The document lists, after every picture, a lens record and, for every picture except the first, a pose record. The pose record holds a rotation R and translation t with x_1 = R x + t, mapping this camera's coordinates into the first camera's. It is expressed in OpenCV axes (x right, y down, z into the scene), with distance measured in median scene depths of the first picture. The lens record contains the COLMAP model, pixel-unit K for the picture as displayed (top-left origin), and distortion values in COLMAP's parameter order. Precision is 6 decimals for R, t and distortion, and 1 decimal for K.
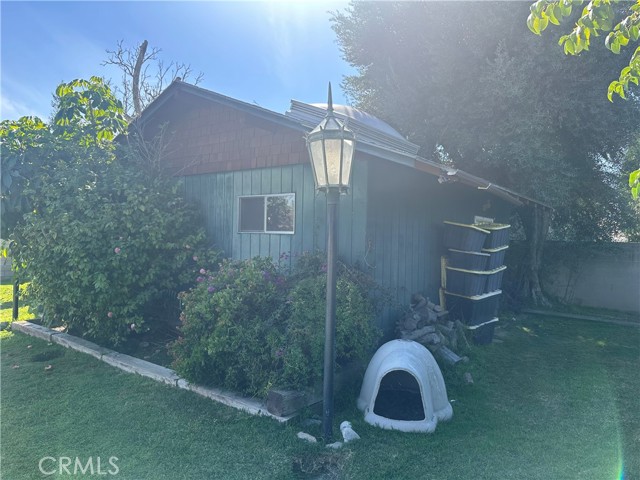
lens RADIAL K [[447.0, 0, 322.7], [0, 447.0, 241.6], [0, 0, 1]] dist [0.142849, -0.217279]
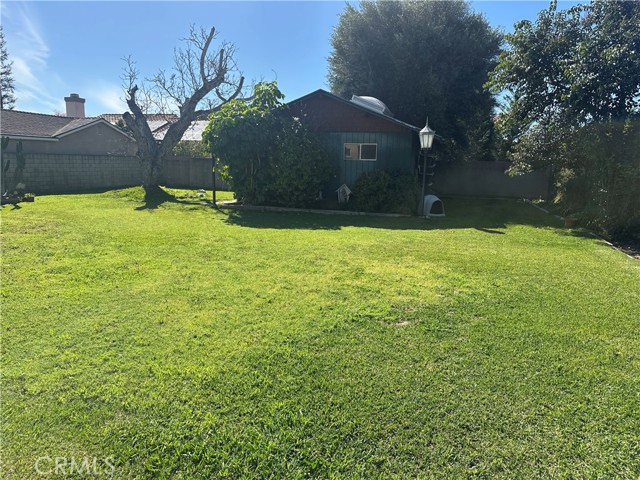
lens RADIAL K [[447.0, 0, 322.7], [0, 447.0, 241.6], [0, 0, 1]] dist [0.142849, -0.217279]
pose [[0.928791, -0.069160, 0.364094, -1.175377], [0.000674, 0.982747, 0.184955, -0.033182], [-0.370604, -0.171539, 0.912813, -1.159096]]
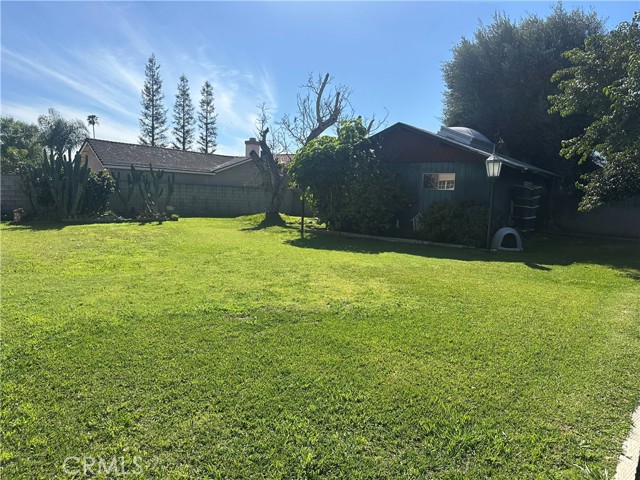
lens RADIAL K [[447.0, 0, 322.7], [0, 447.0, 241.6], [0, 0, 1]] dist [0.142849, -0.217279]
pose [[0.999766, 0.014236, -0.016268, -0.666521], [-0.012385, 0.993999, 0.108689, 0.001740], [0.017718, -0.108463, 0.993943, -1.356040]]
